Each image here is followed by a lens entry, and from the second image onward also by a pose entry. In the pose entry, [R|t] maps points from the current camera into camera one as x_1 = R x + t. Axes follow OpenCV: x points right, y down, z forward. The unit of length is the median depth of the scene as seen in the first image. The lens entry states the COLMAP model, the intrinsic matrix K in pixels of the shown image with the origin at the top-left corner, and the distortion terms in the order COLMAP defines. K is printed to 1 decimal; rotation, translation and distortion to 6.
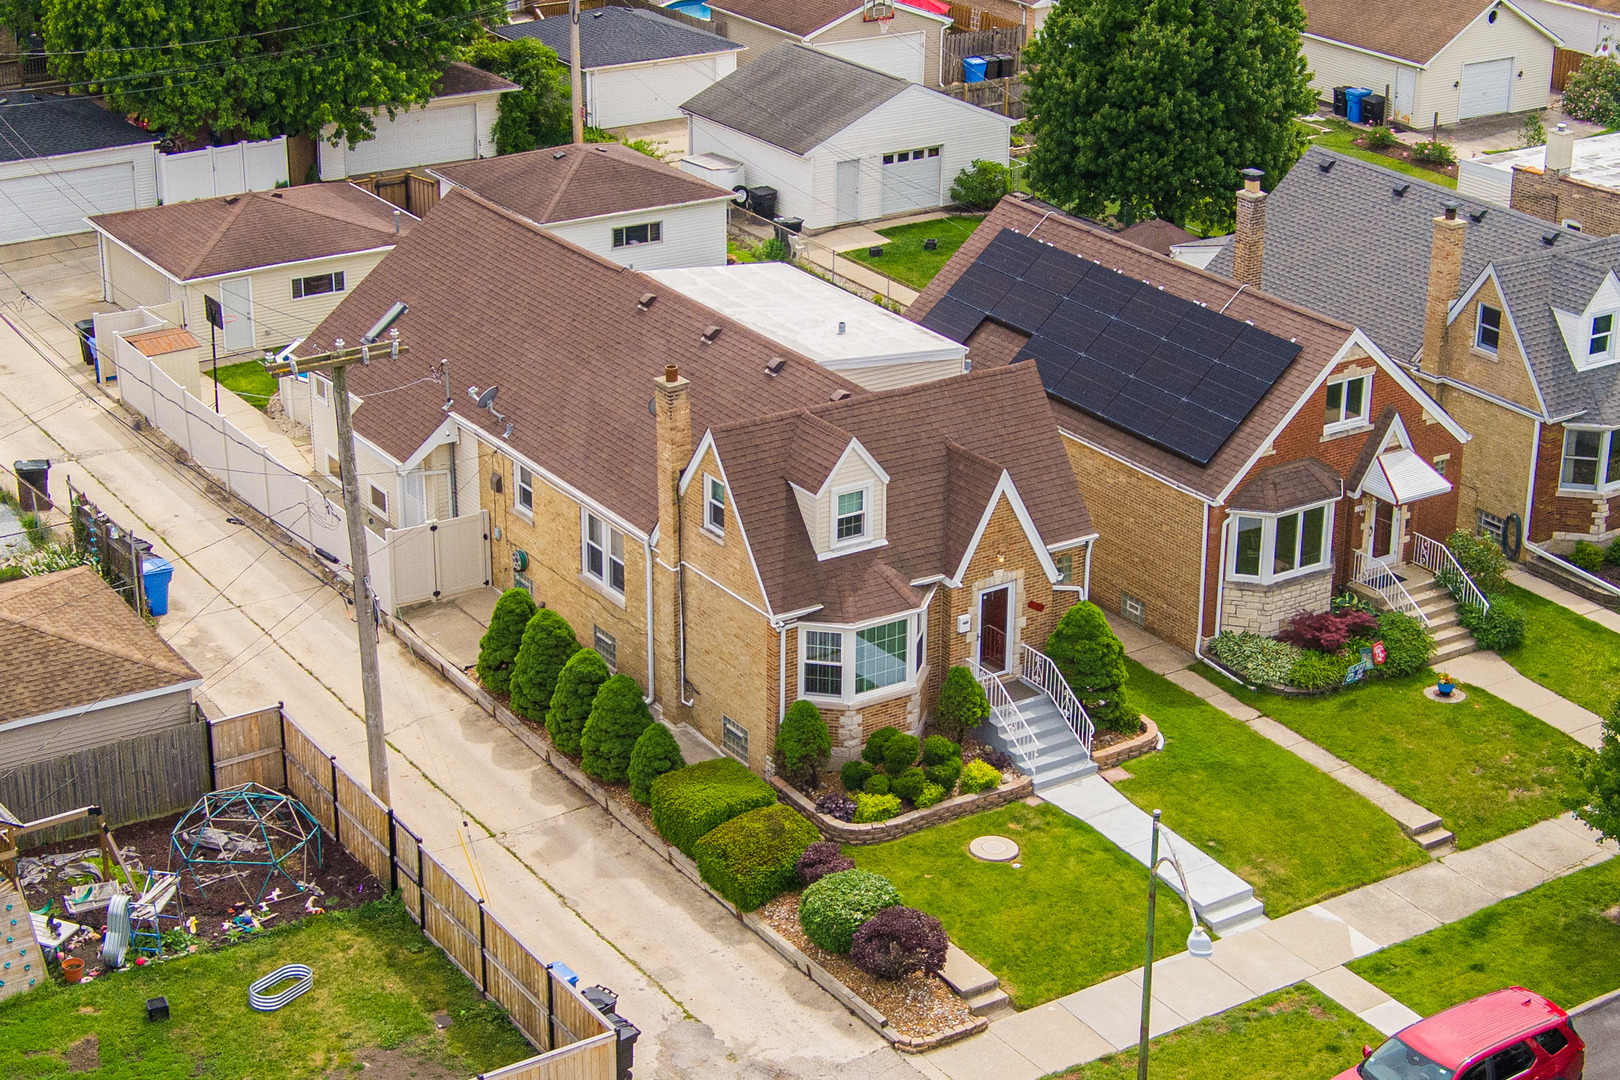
lens RADIAL K [[2888.6, 0, 810.0], [0, 2888.6, 540.0], [0, 0, 1]] dist [-0.014213, 0.040329]
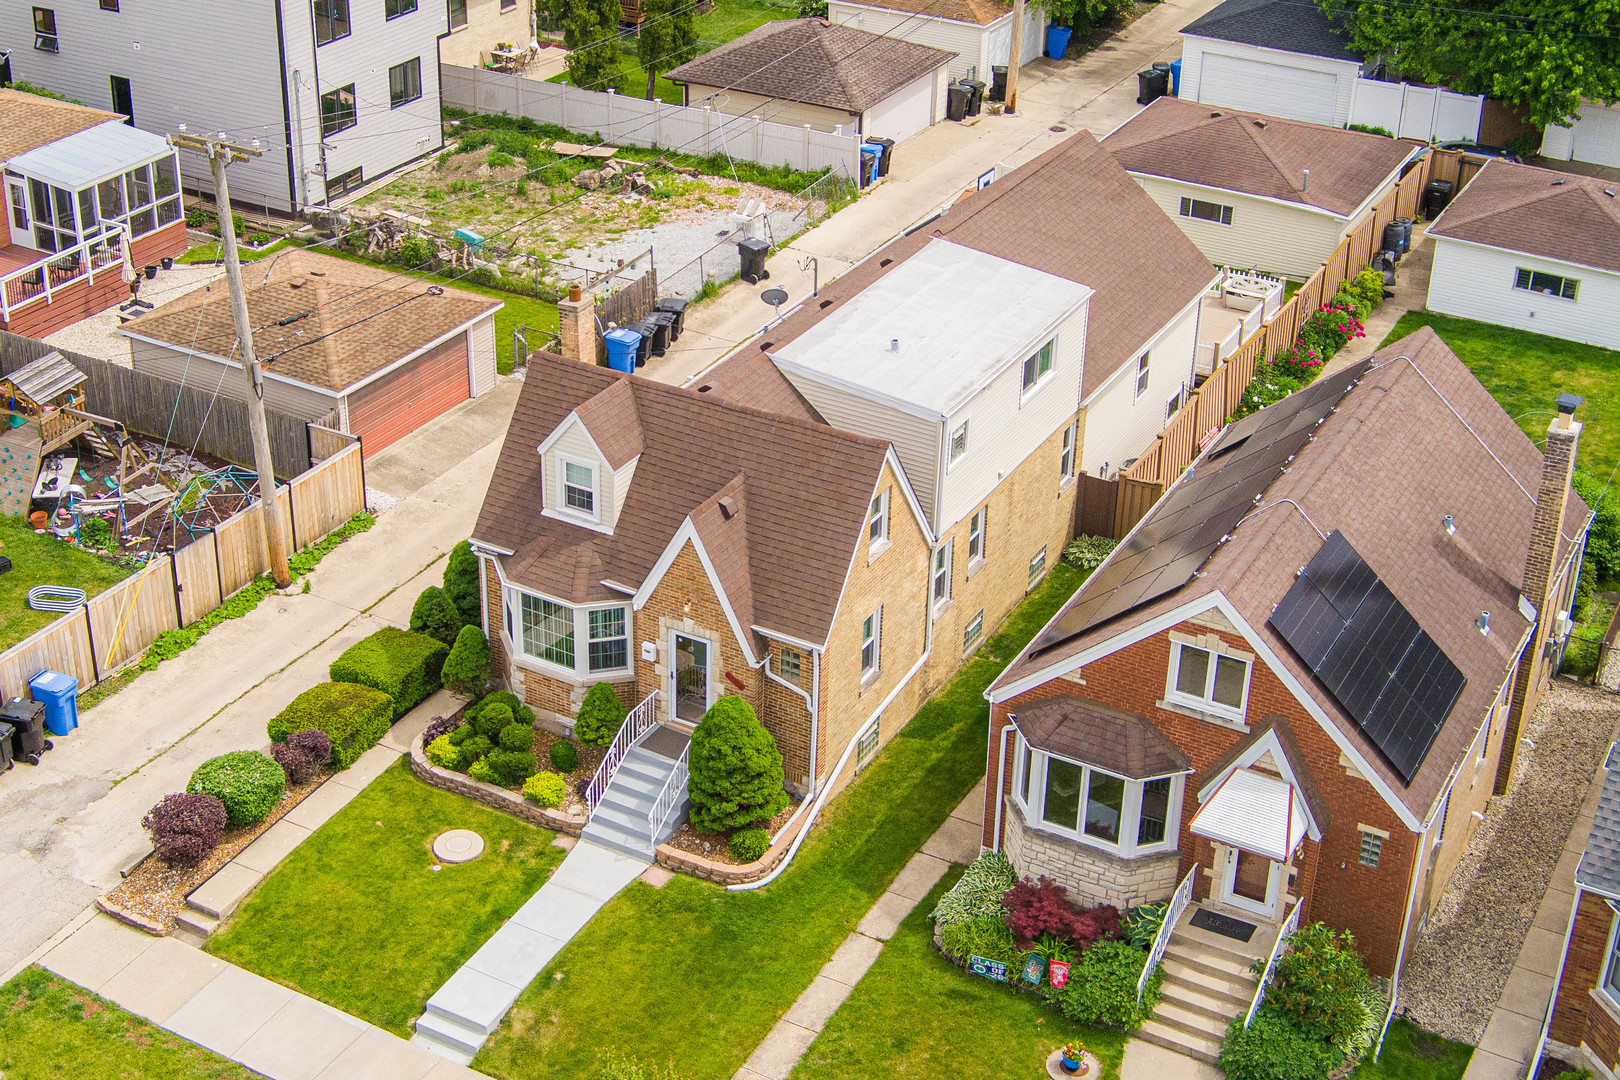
lens RADIAL K [[2276.9, 0, 810.0], [0, 2276.9, 540.0], [0, 0, 1]] dist [-0.038398, -0.107401]
pose [[0.437489, 0.420121, -0.795049, 0.624922], [-0.342659, 0.895328, 0.284557, -0.223136], [0.831378, 0.147940, 0.535654, 0.622956]]
